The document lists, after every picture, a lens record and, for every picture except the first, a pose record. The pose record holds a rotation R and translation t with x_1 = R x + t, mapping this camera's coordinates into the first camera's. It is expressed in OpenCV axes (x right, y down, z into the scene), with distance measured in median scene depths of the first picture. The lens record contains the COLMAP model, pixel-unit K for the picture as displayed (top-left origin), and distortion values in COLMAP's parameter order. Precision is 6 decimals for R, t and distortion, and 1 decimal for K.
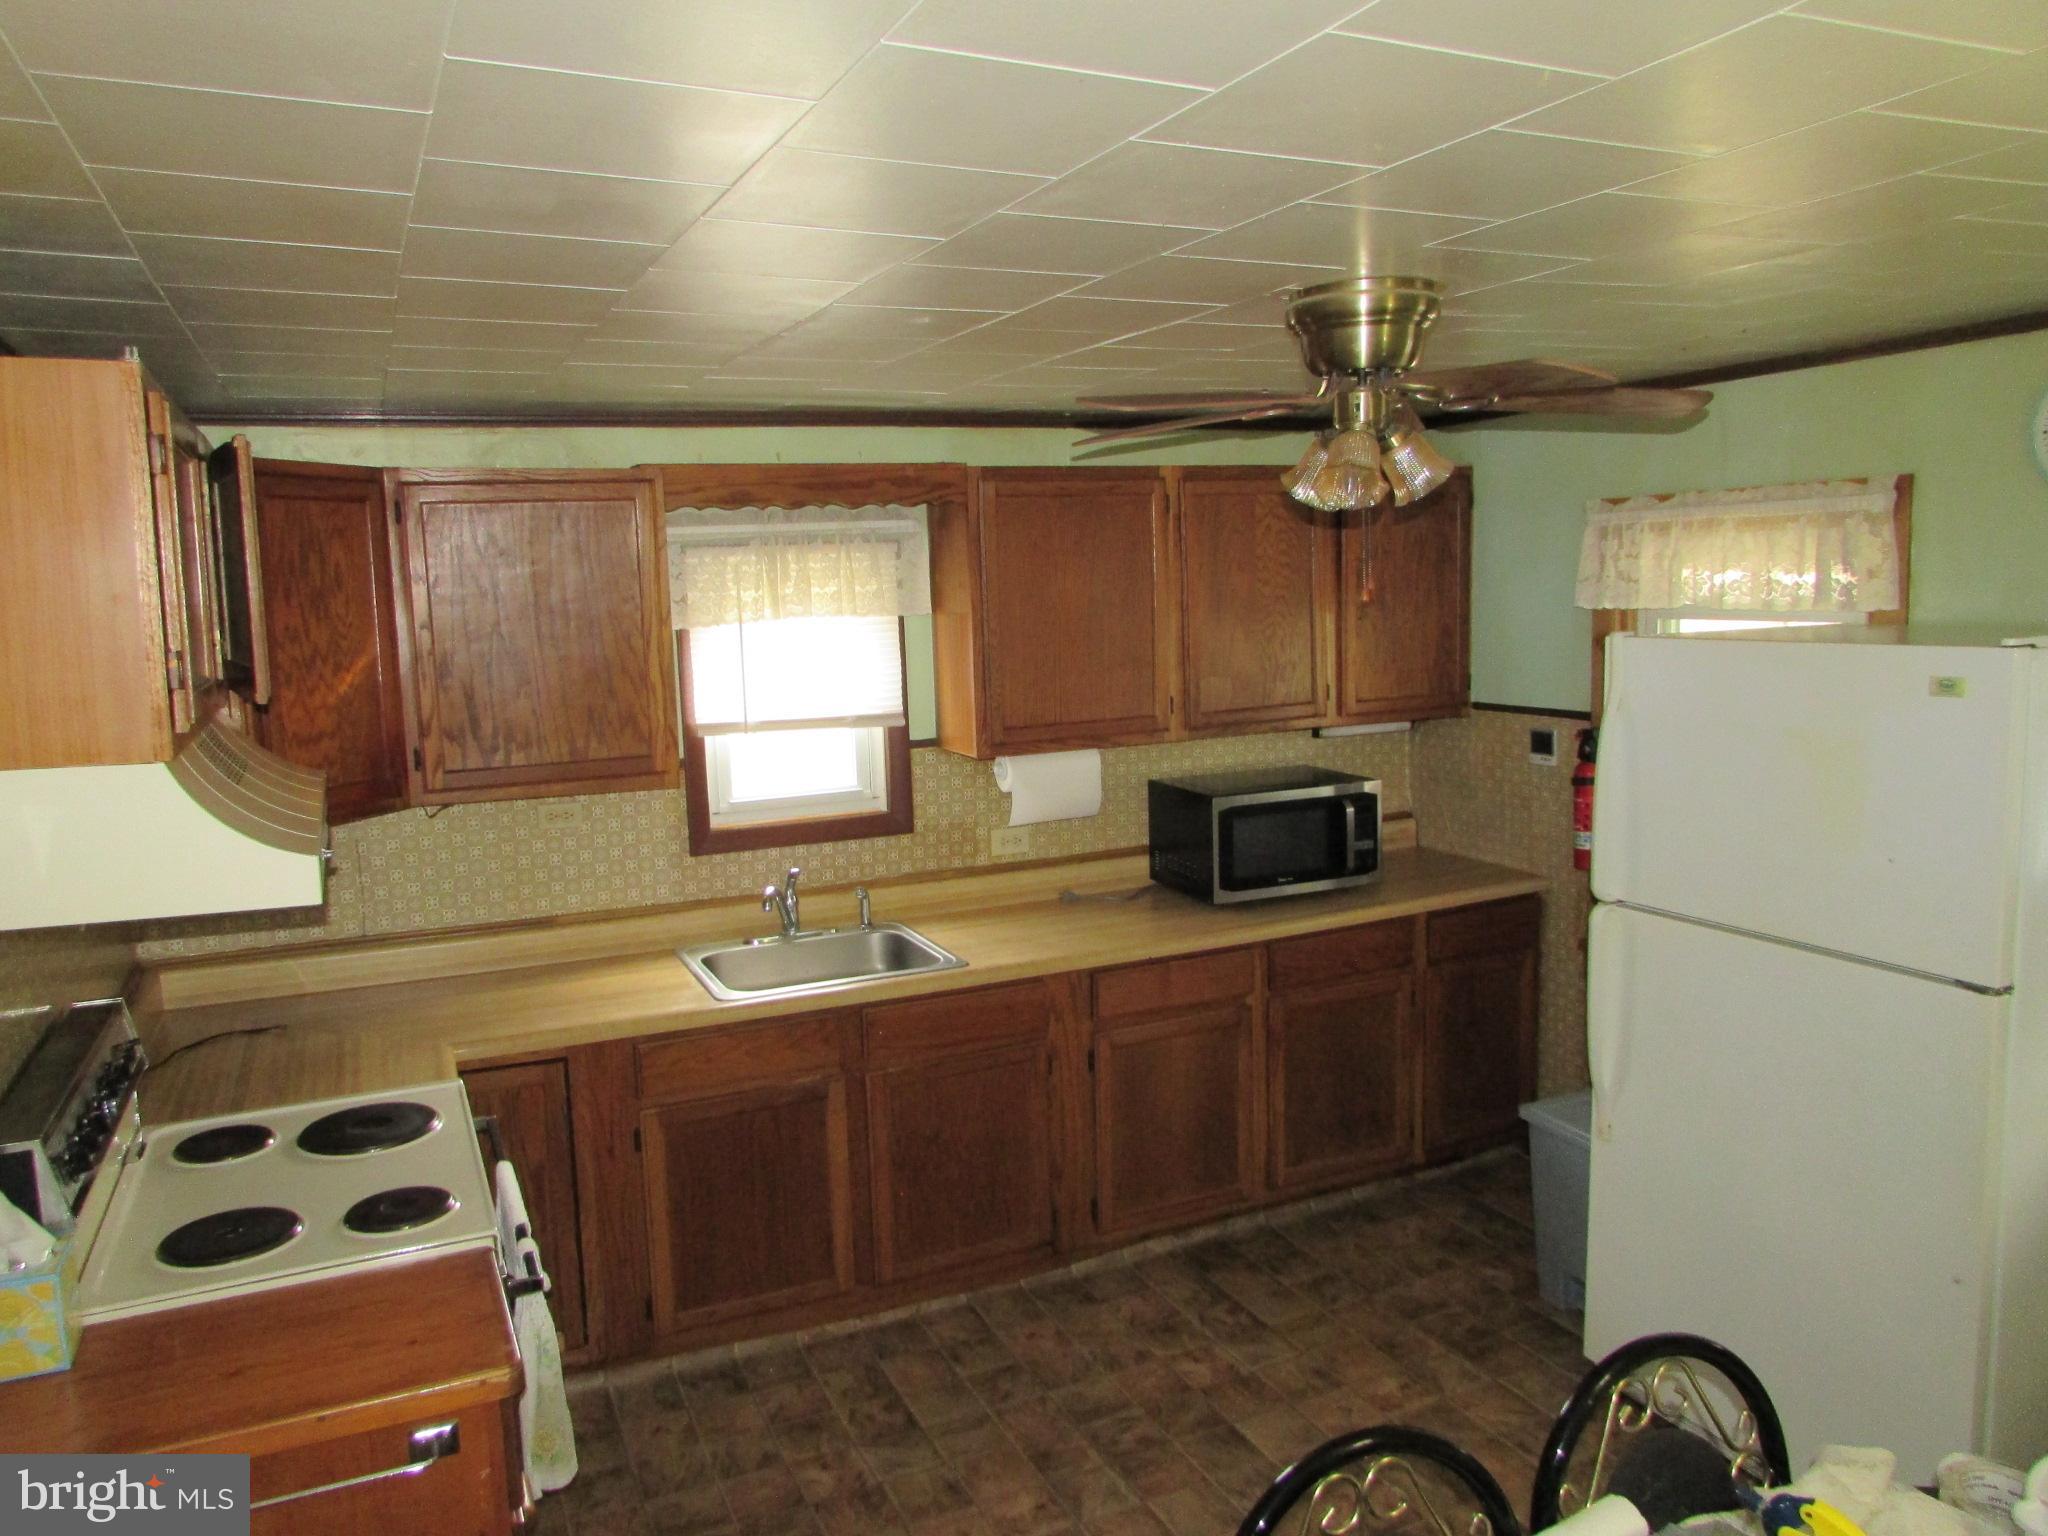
lens RADIAL K [[1467.6, 0, 1024.0], [0, 1467.6, 768.0], [0, 0, 1]] dist [-0.001378, 0.001522]
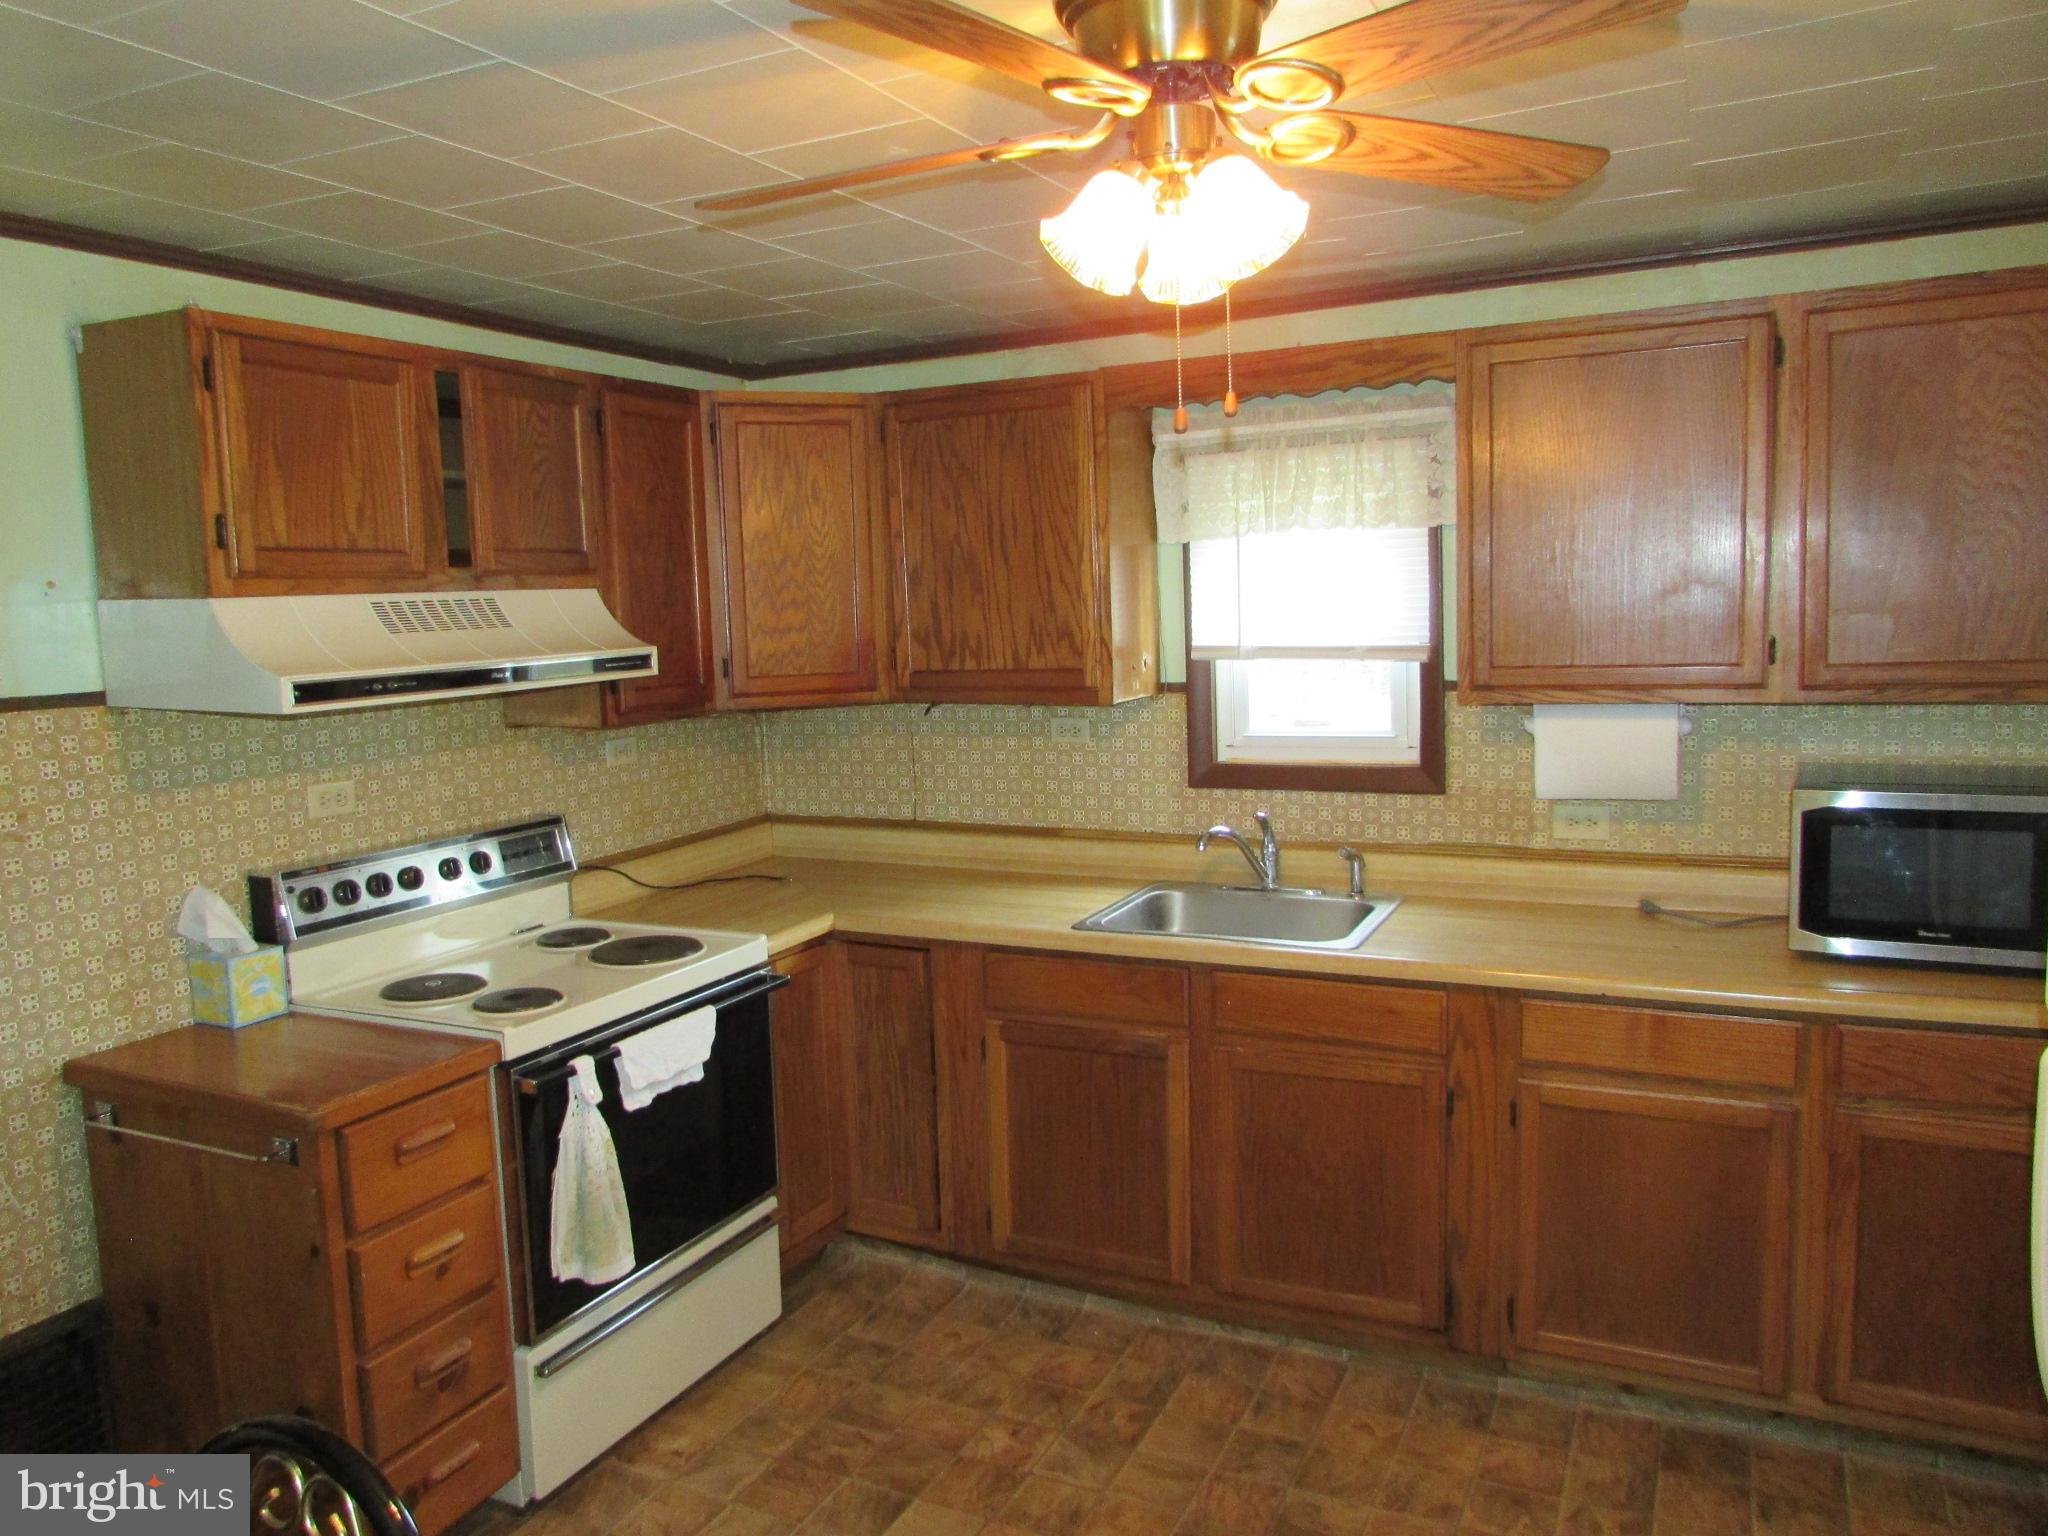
lens RADIAL K [[1509.4, 0, 1021.7], [0, 1509.4, 746.3], [0, 0, 1]] dist [-0.001007, 0.002935]
pose [[0.631332, 0.086880, -0.770631, 0.450369], [-0.086603, 0.995388, 0.041270, 0.003625], [0.770662, 0.040684, 0.635944, 0.303368]]
